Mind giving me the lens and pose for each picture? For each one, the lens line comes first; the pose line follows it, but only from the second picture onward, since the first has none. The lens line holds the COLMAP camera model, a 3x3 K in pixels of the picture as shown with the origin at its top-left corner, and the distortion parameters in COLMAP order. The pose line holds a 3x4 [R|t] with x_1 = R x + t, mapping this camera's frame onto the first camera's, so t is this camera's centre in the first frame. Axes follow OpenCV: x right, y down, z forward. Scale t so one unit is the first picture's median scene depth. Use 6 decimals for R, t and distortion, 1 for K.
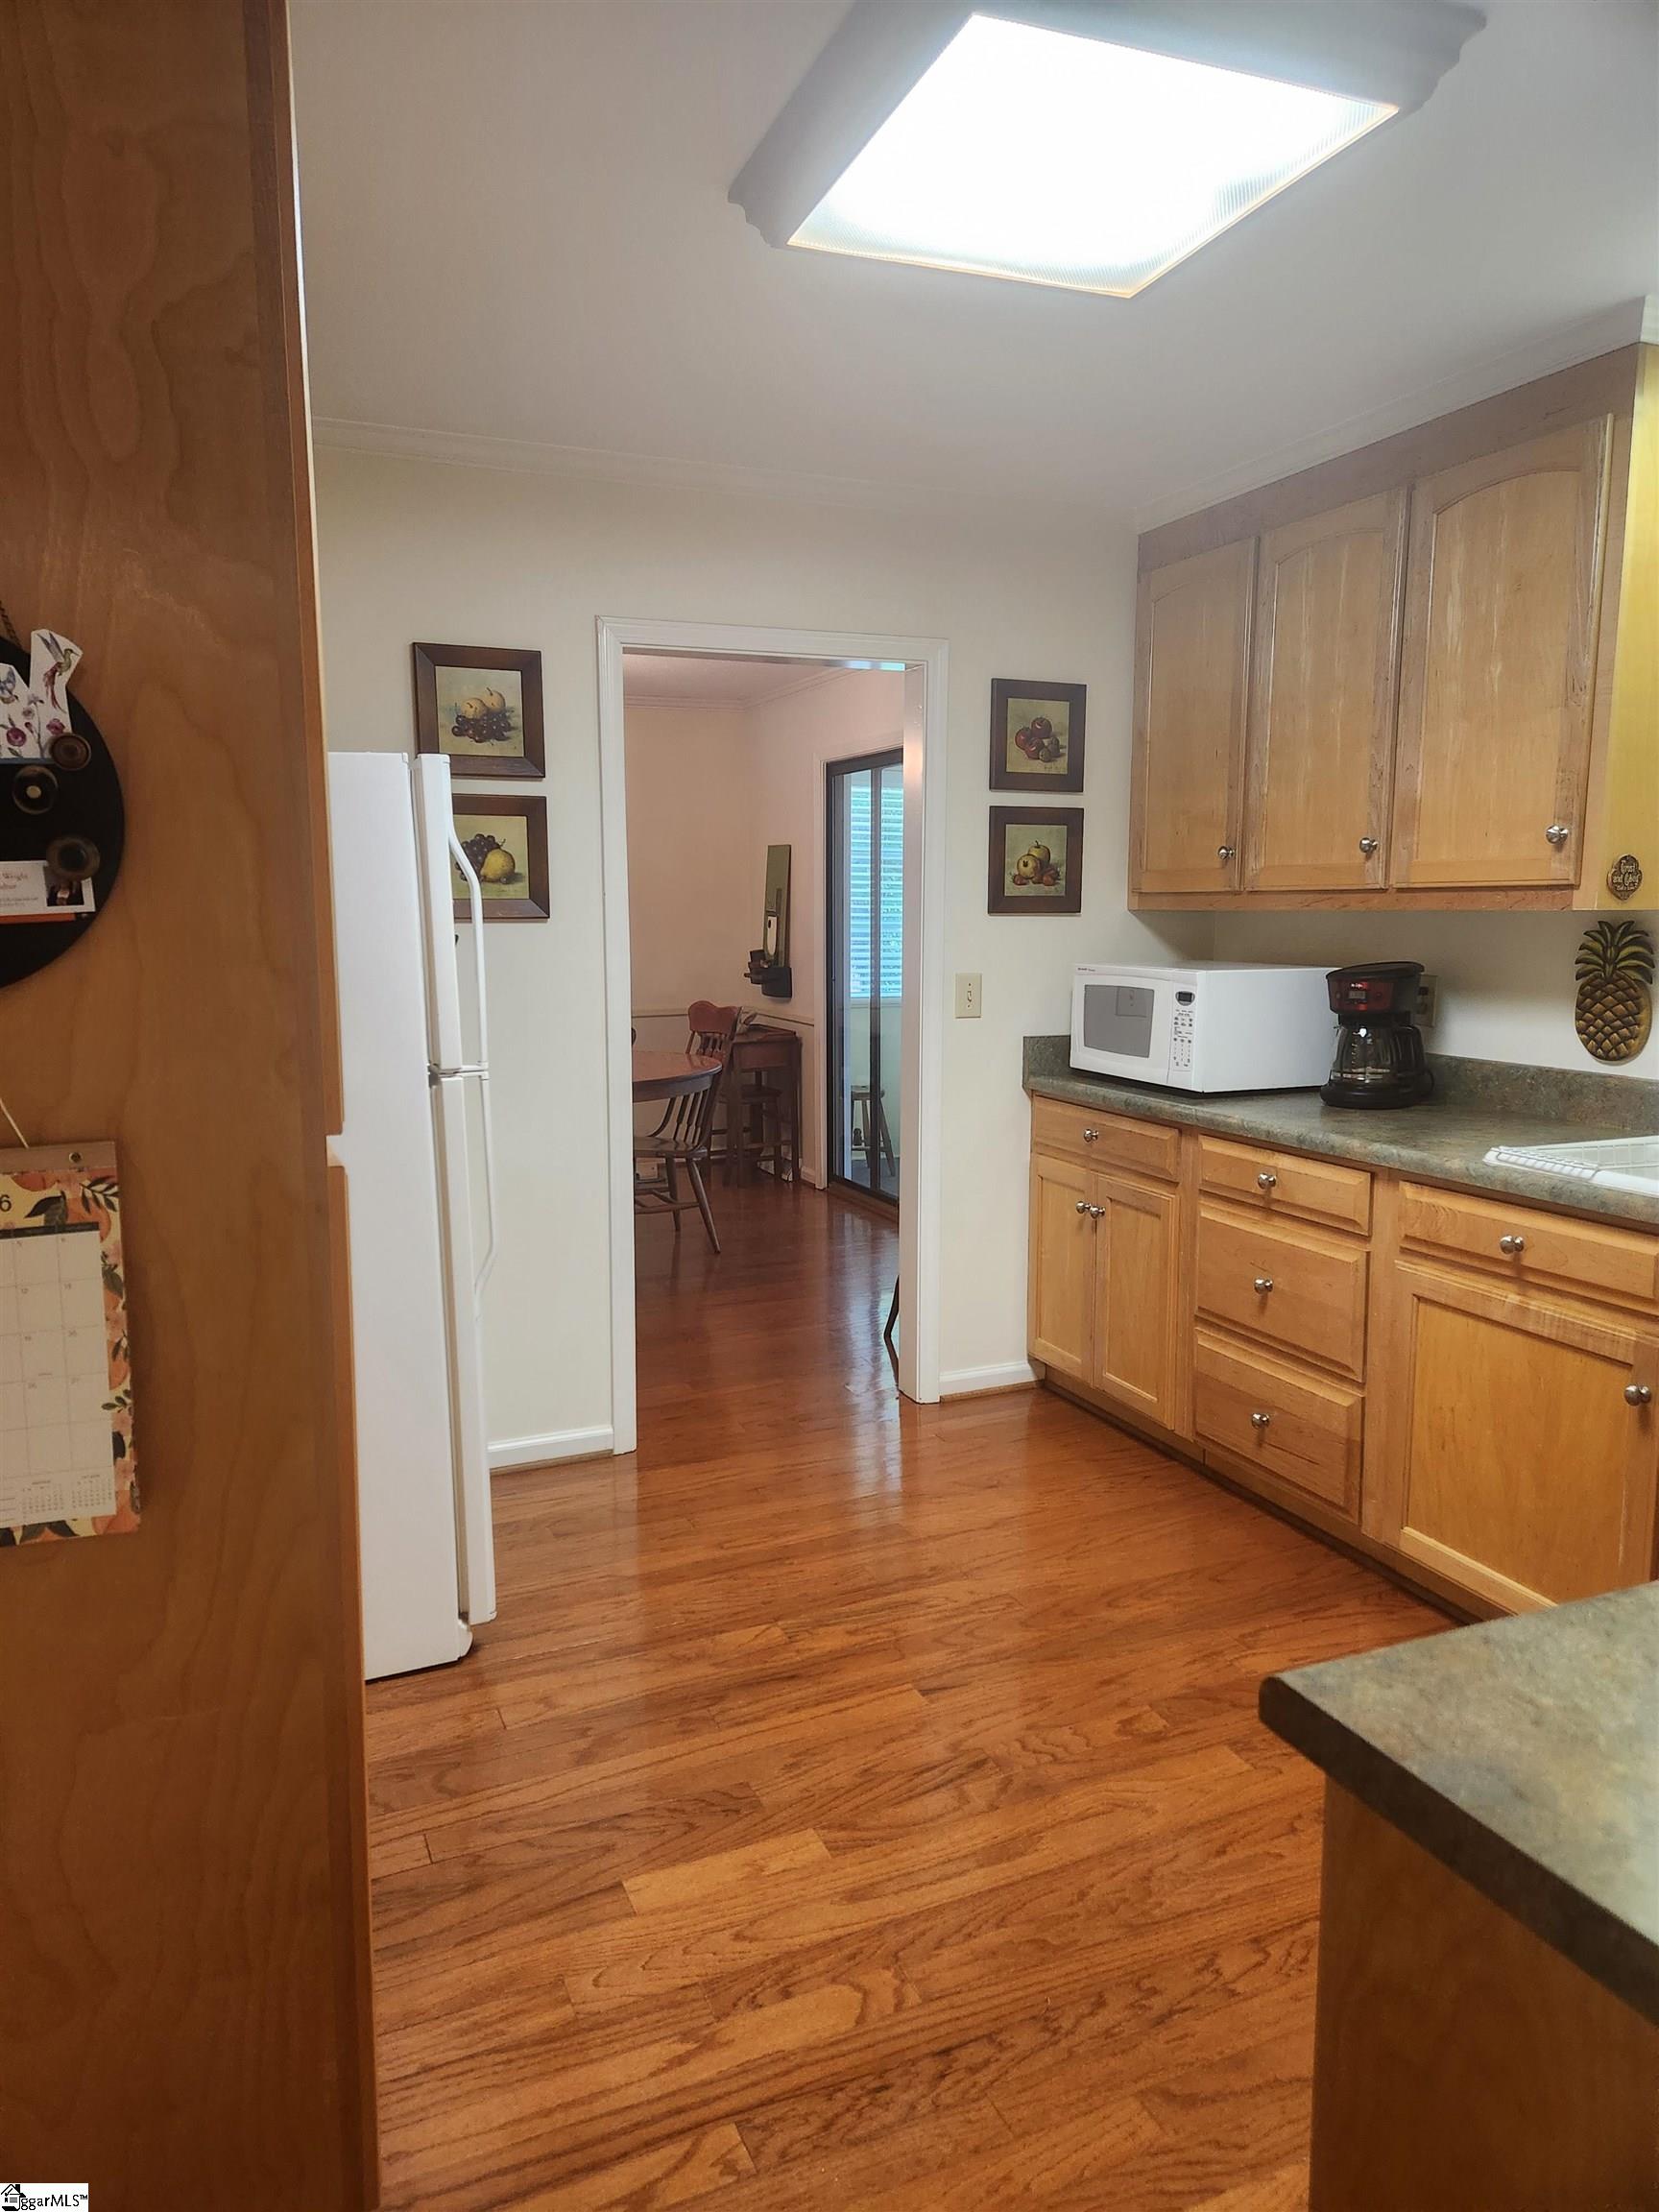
lens RADIAL K [[1471.3, 0, 823.6], [0, 1471.3, 1087.4], [0, 0, 1]] dist [0.073138, -0.059261]
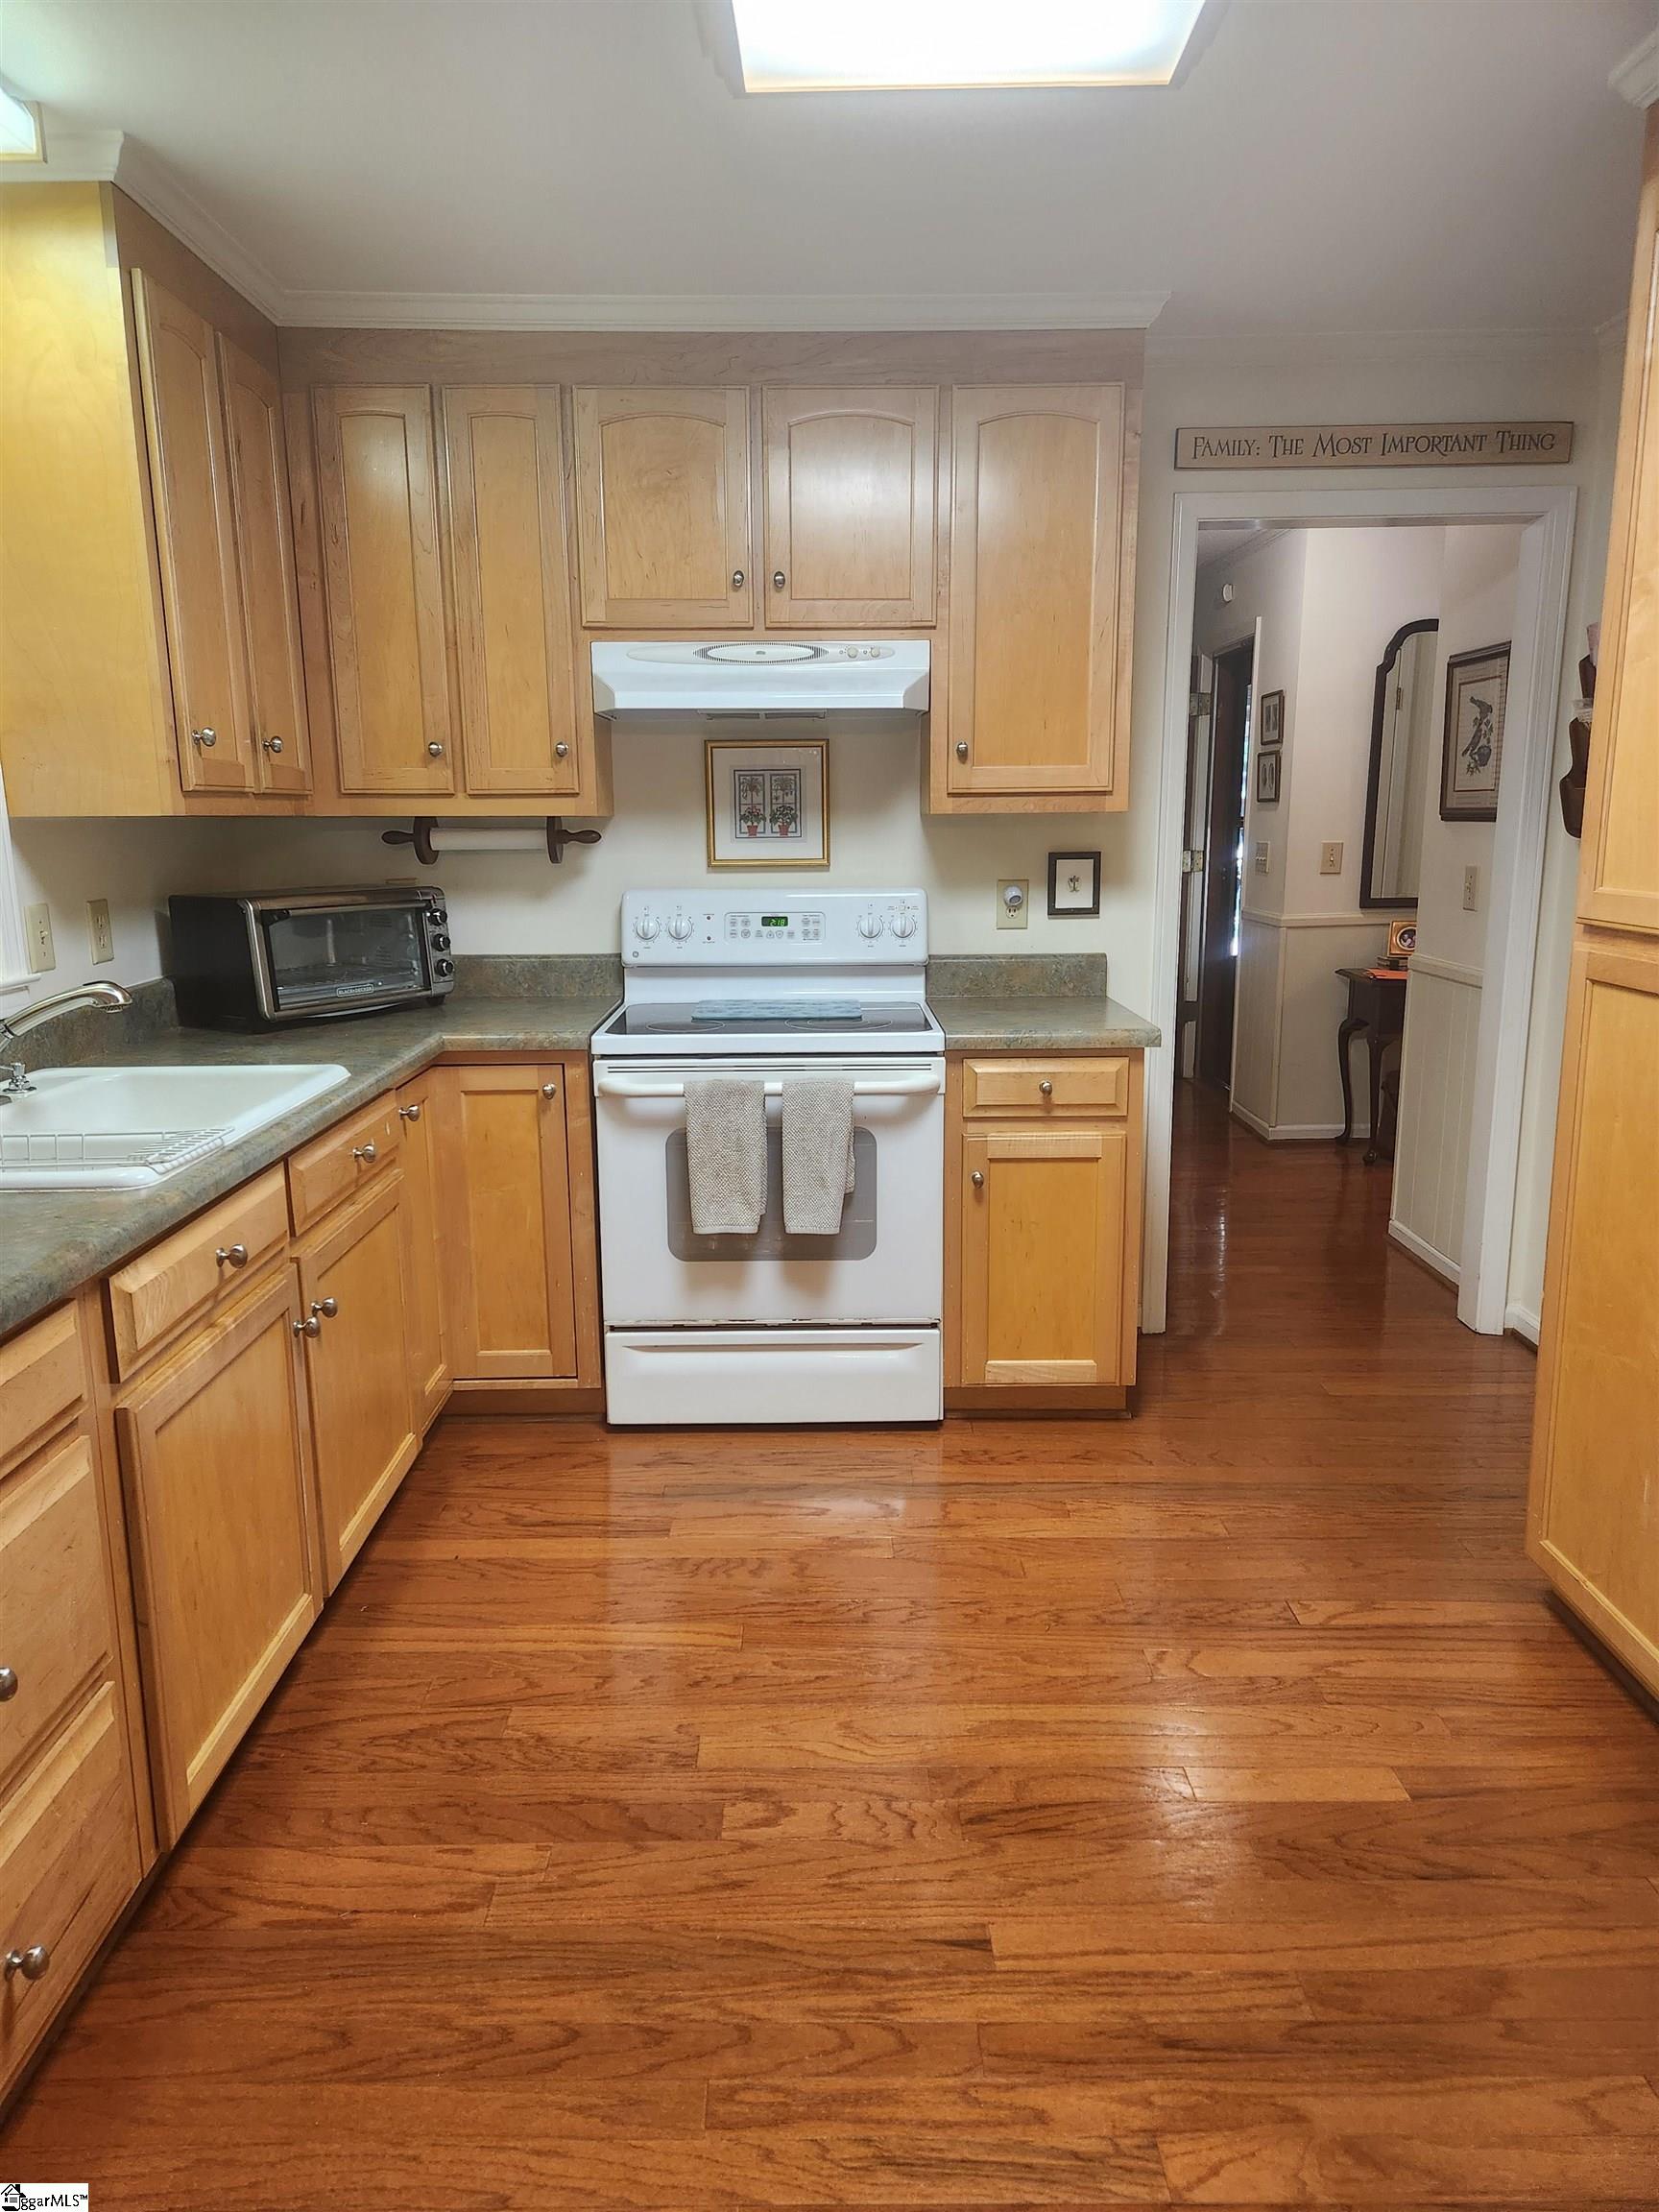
lens RADIAL K [[1471.3, 0, 831.6], [0, 1471.3, 1103.3], [0, 0, 1]] dist [0.073138, -0.059261]
pose [[-0.921659, -0.063549, 0.382762, -0.097101], [0.062325, 0.949438, 0.307706, -0.163737], [-0.382963, 0.307455, -0.871097, 1.366855]]
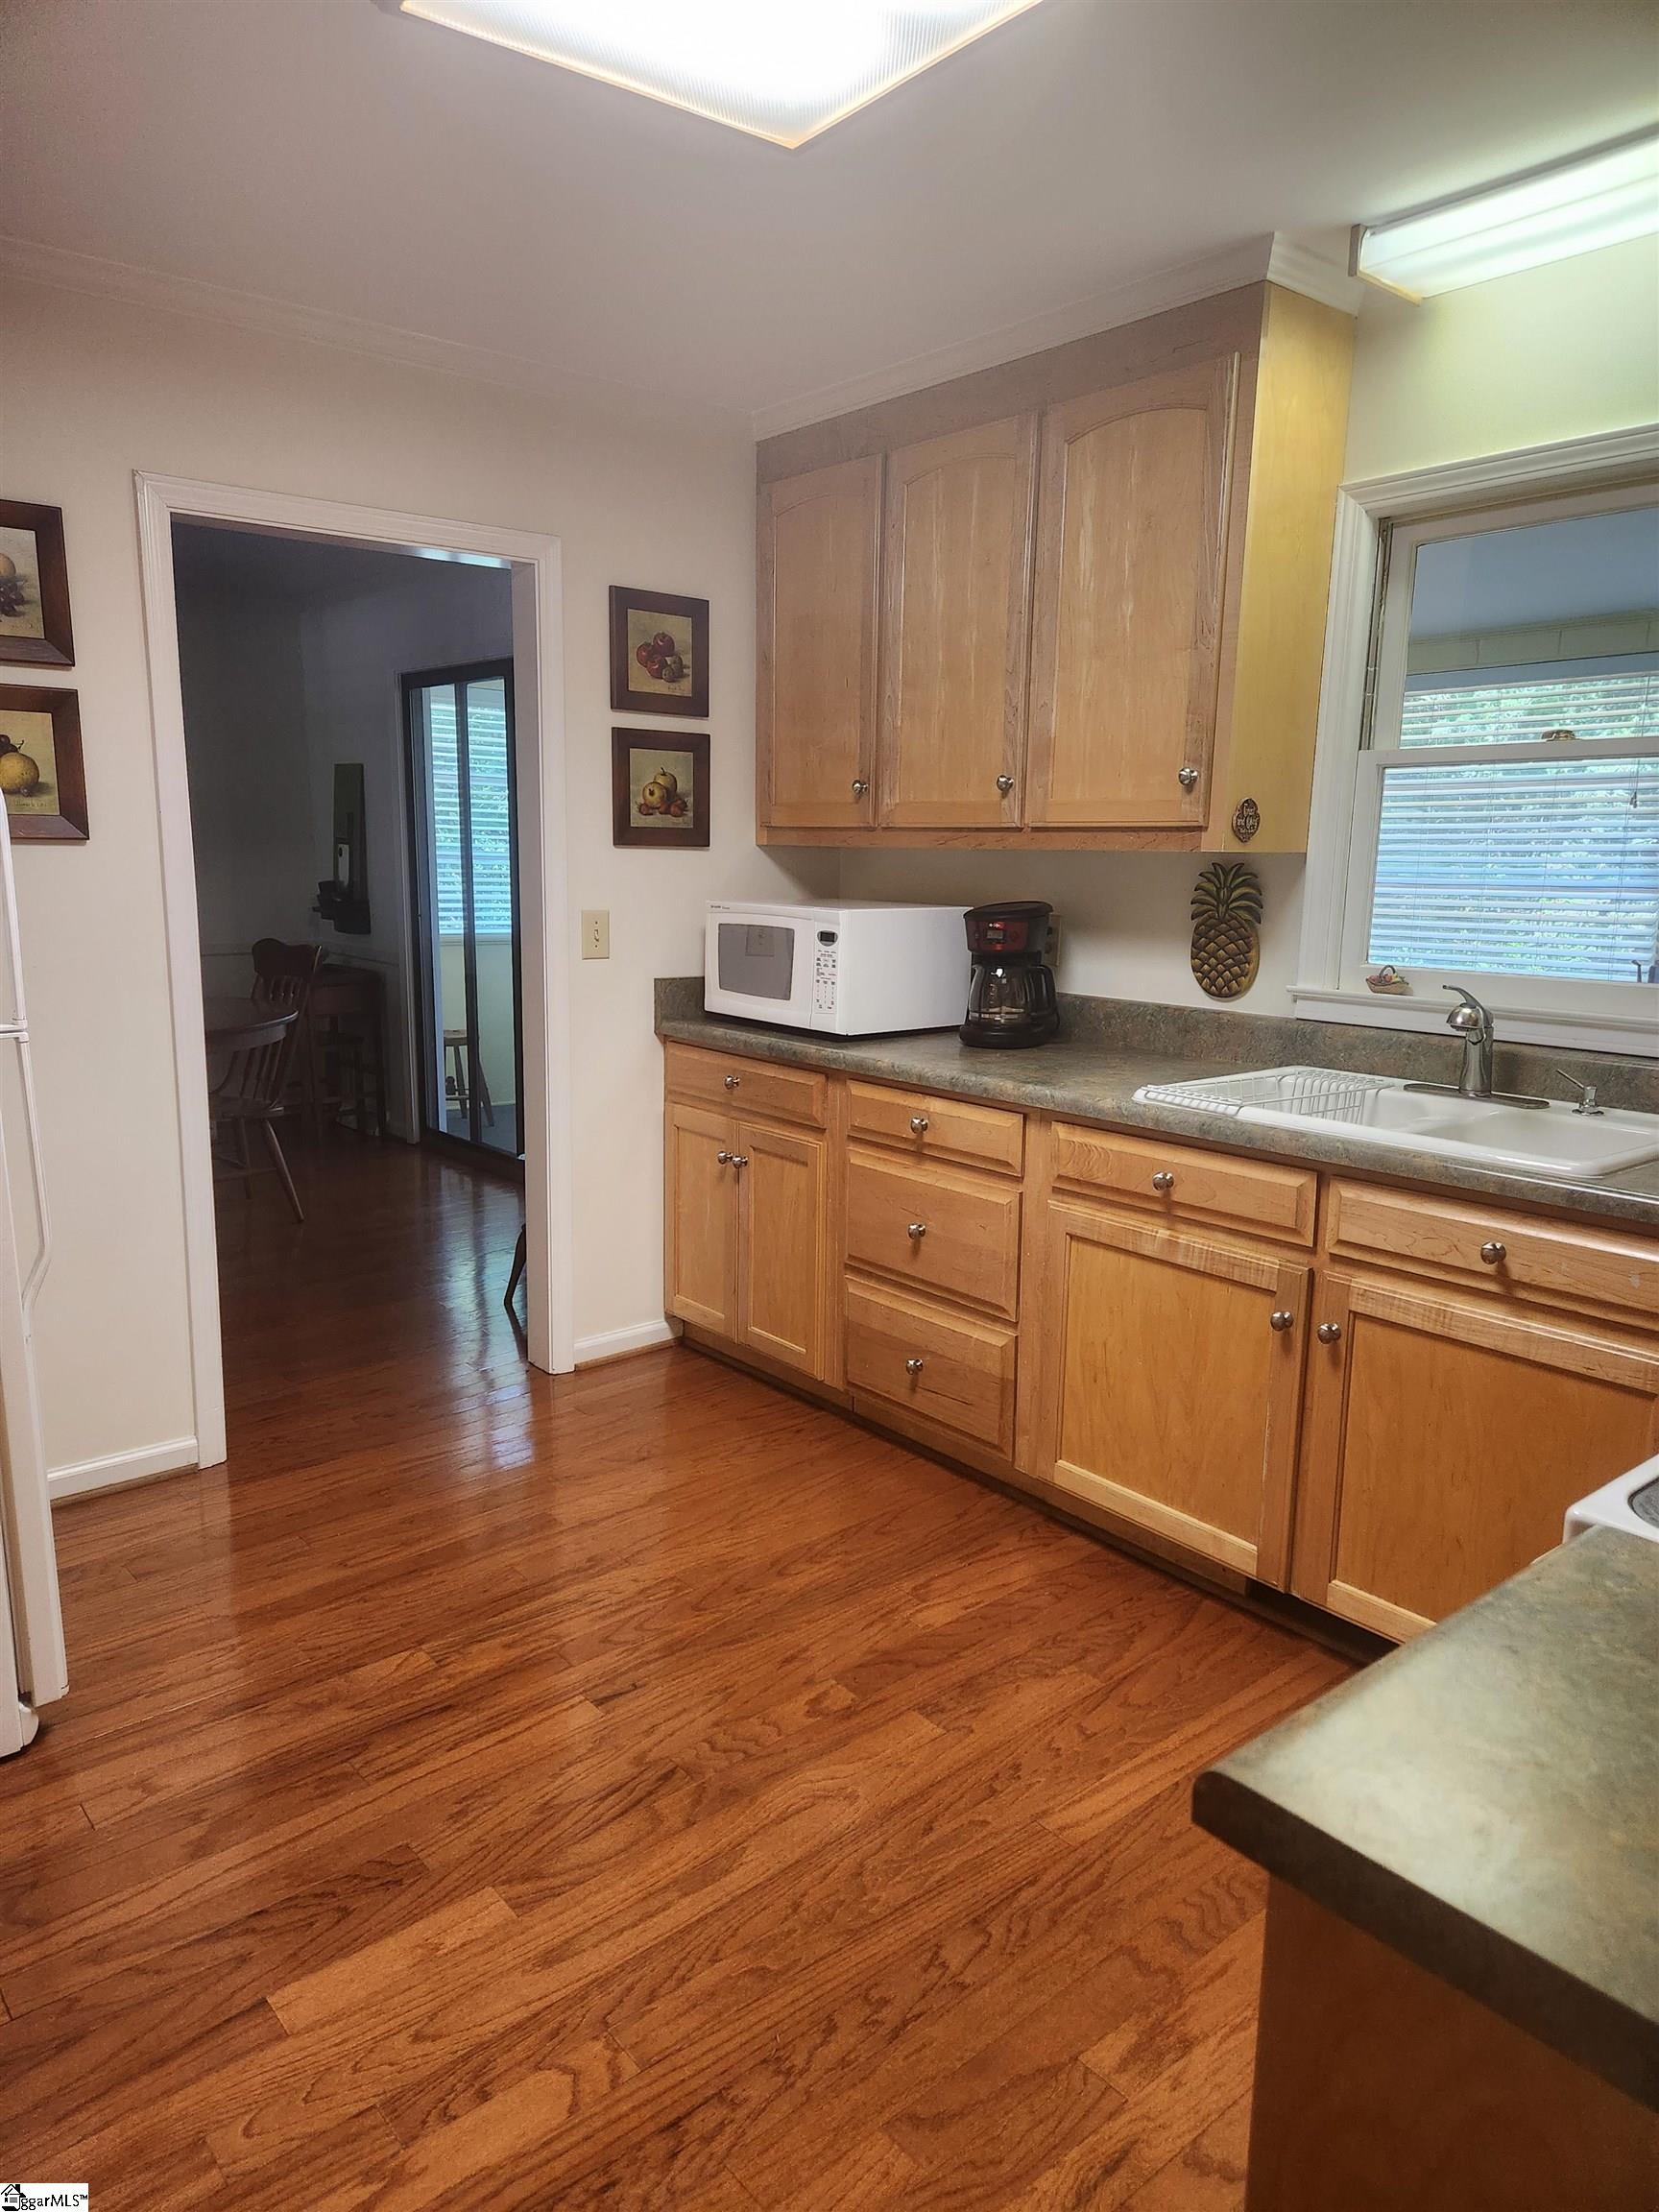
lens RADIAL K [[1471.3, 0, 826.9], [0, 1471.3, 1102.1], [0, 0, 1]] dist [0.073138, -0.059261]
pose [[0.957471, -0.034919, 0.286409, -0.042276], [0.019519, 0.998215, 0.056449, -0.009447], [-0.287869, -0.048458, 0.956443, 0.092628]]
